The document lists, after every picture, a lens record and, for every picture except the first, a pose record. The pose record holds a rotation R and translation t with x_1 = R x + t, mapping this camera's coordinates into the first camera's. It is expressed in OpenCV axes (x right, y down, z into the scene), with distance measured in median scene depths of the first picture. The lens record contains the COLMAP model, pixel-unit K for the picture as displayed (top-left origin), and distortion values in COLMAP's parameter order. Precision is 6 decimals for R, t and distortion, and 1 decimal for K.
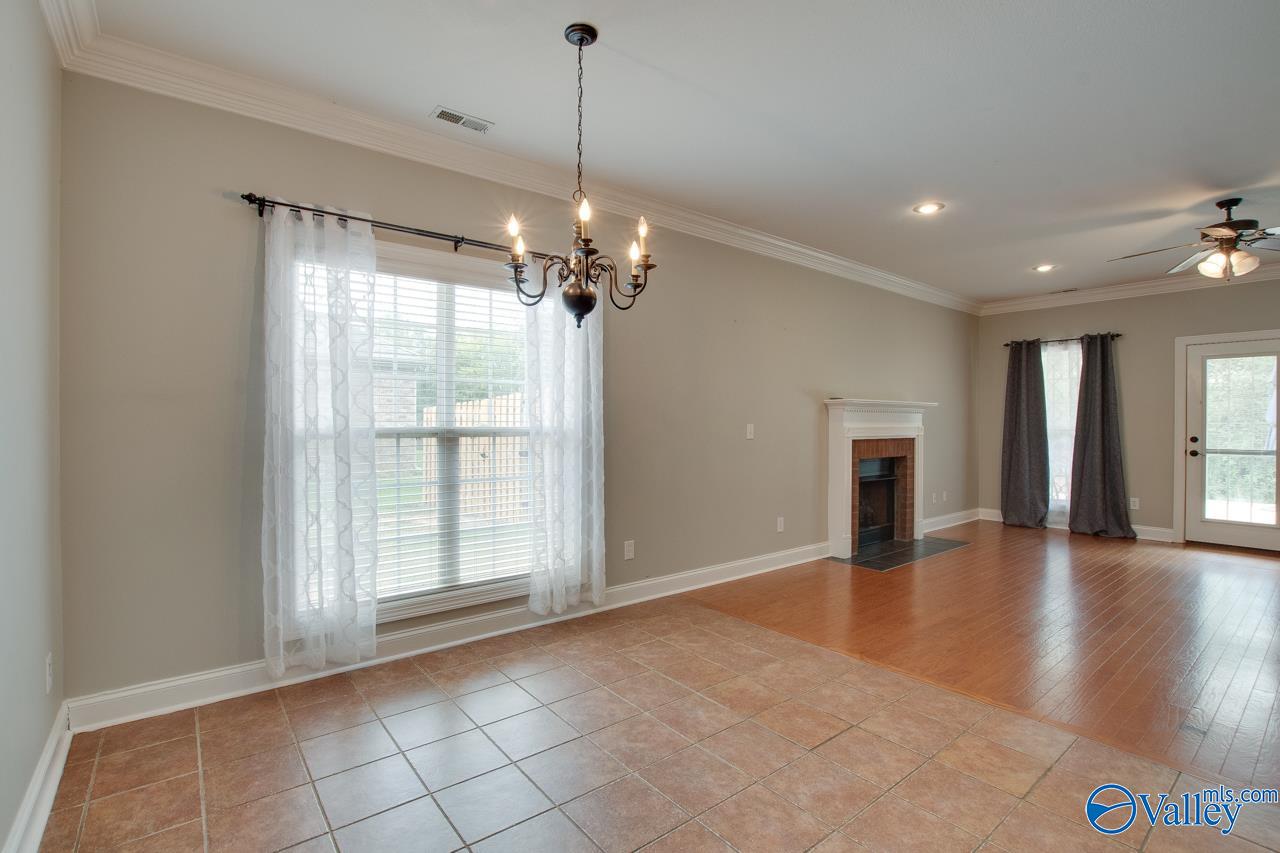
lens RADIAL K [[587.9, 0, 630.2], [0, 587.9, 425.9], [0, 0, 1]] dist [-0.029879, 0.006885]
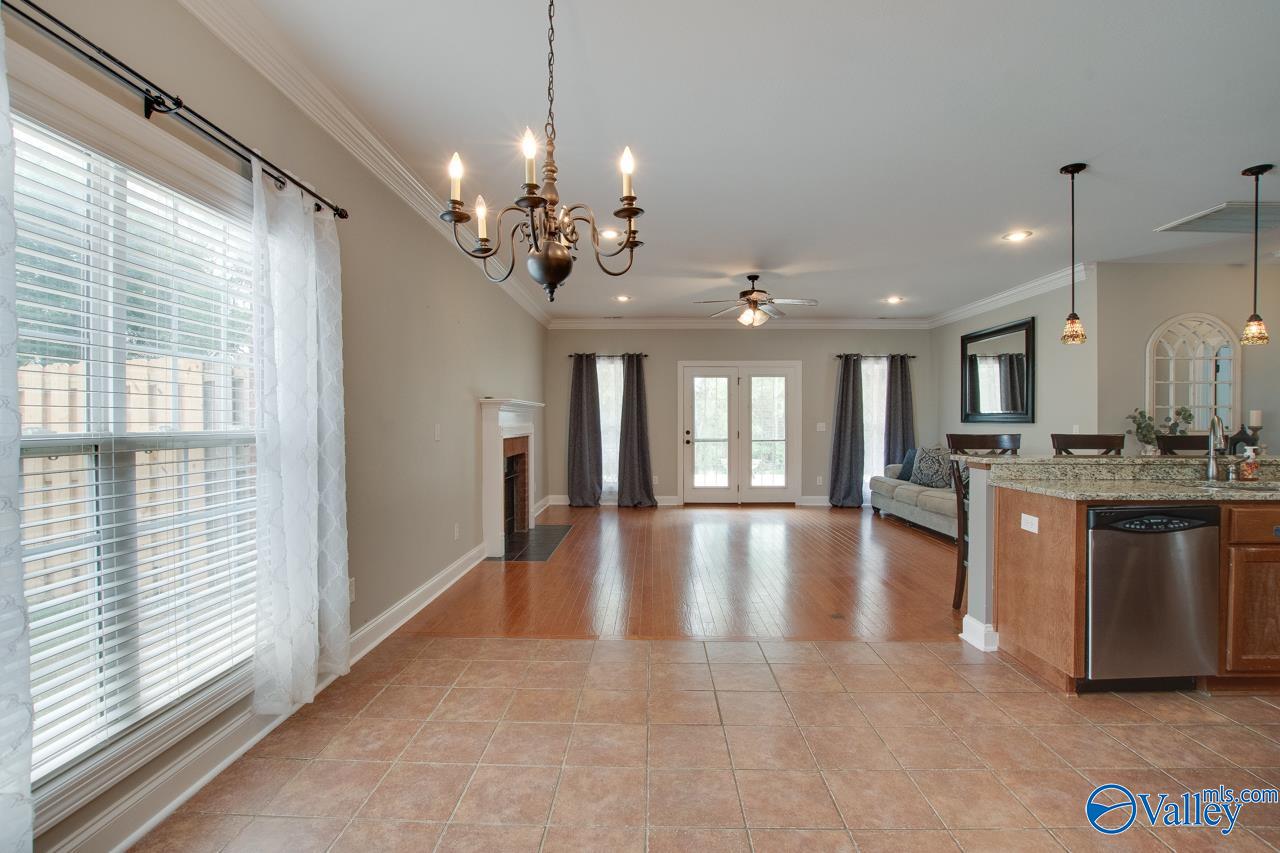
lens RADIAL K [[587.9, 0, 630.2], [0, 587.9, 425.9], [0, 0, 1]] dist [-0.029879, 0.006885]
pose [[0.632833, -0.008801, 0.774239, -0.268086], [0.006585, 0.999960, 0.005985, -0.003145], [-0.774261, 0.001311, 0.632866, 0.186086]]
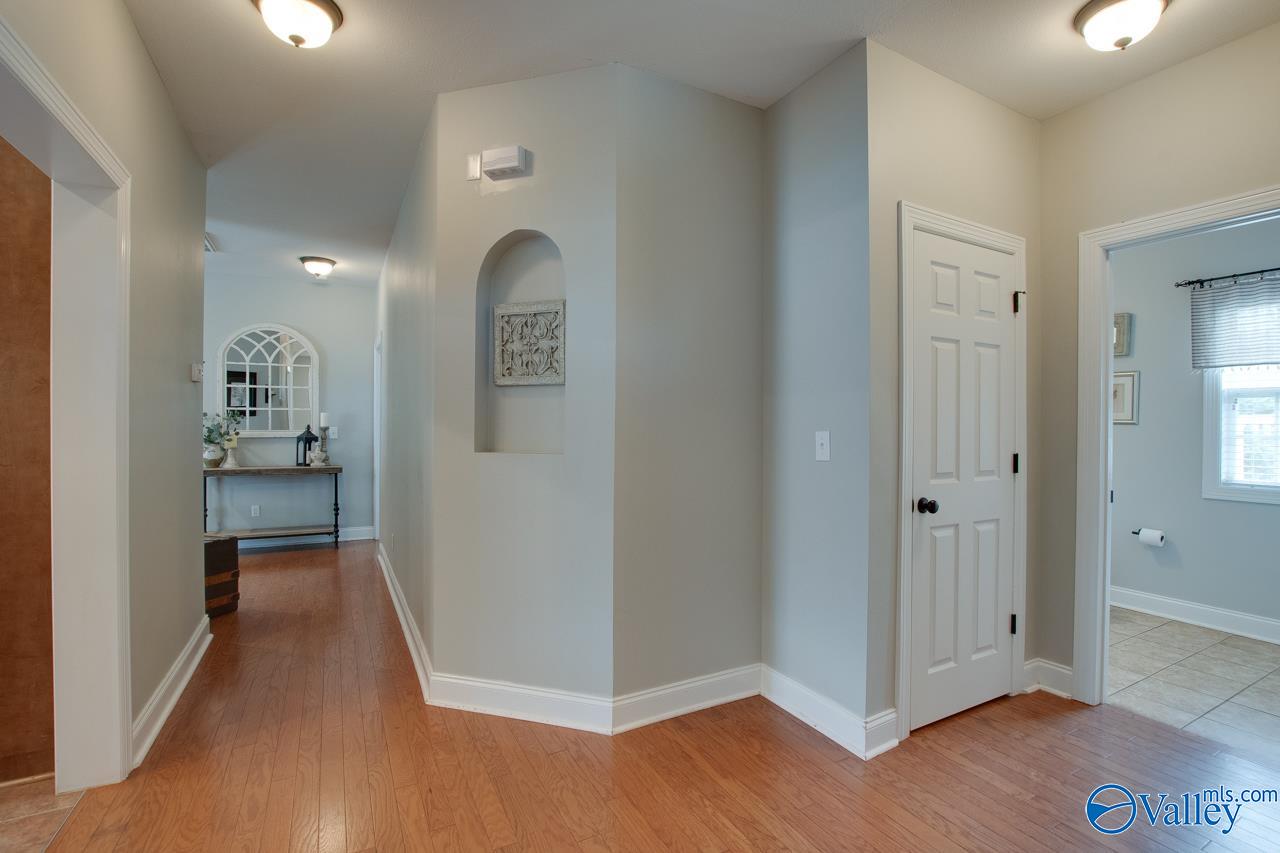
lens RADIAL K [[587.9, 0, 630.2], [0, 587.9, 425.9], [0, 0, 1]] dist [-0.029879, 0.006885]
pose [[0.192596, -0.009184, 0.981235, 0.167581], [0.005889, 0.999949, 0.008203, 0.004082], [-0.981260, 0.004198, 0.192641, -0.856472]]
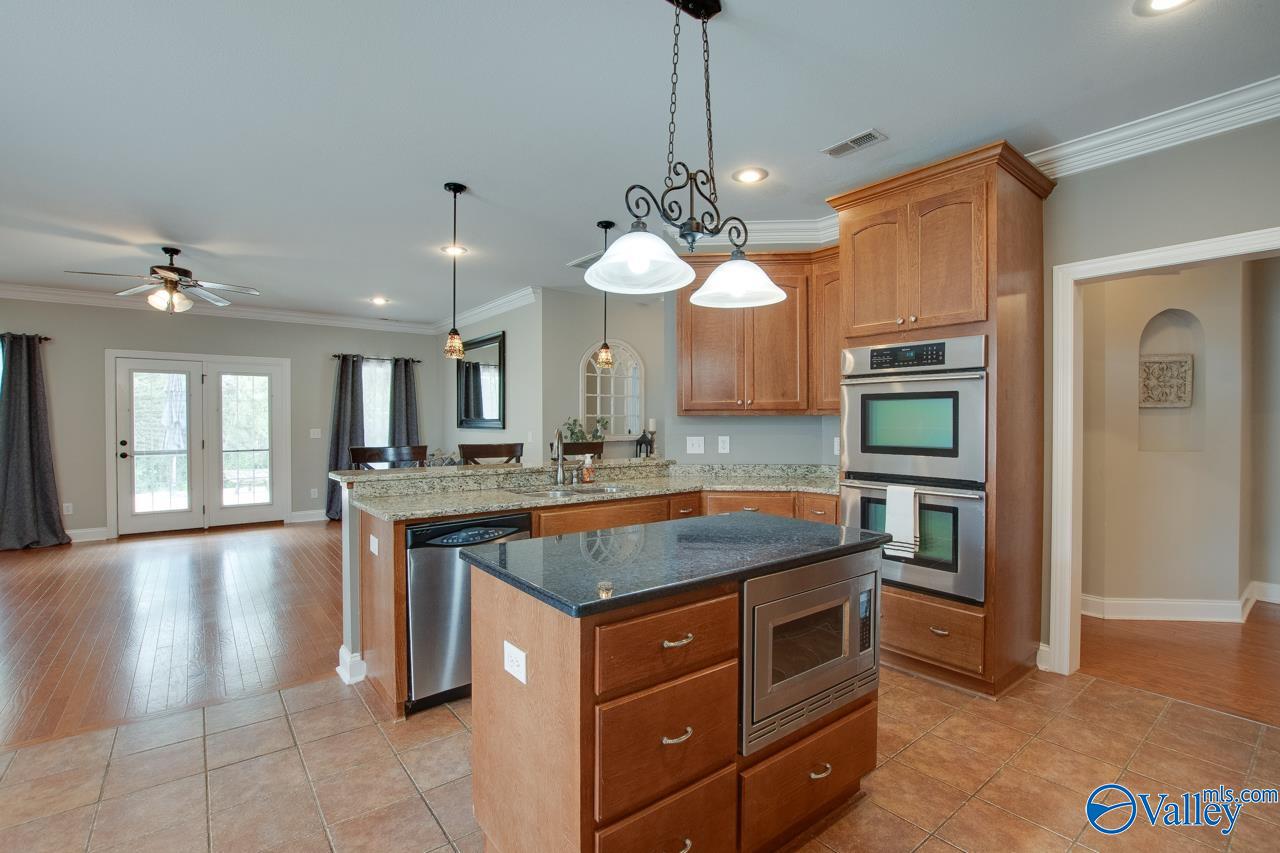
lens RADIAL K [[587.9, 0, 630.2], [0, 587.9, 425.9], [0, 0, 1]] dist [-0.029879, 0.006885]
pose [[0.015914, -0.011254, 0.999810, -0.124092], [0.006723, 0.999915, 0.011148, -0.016238], [-0.999851, 0.006545, 0.015988, 0.002043]]
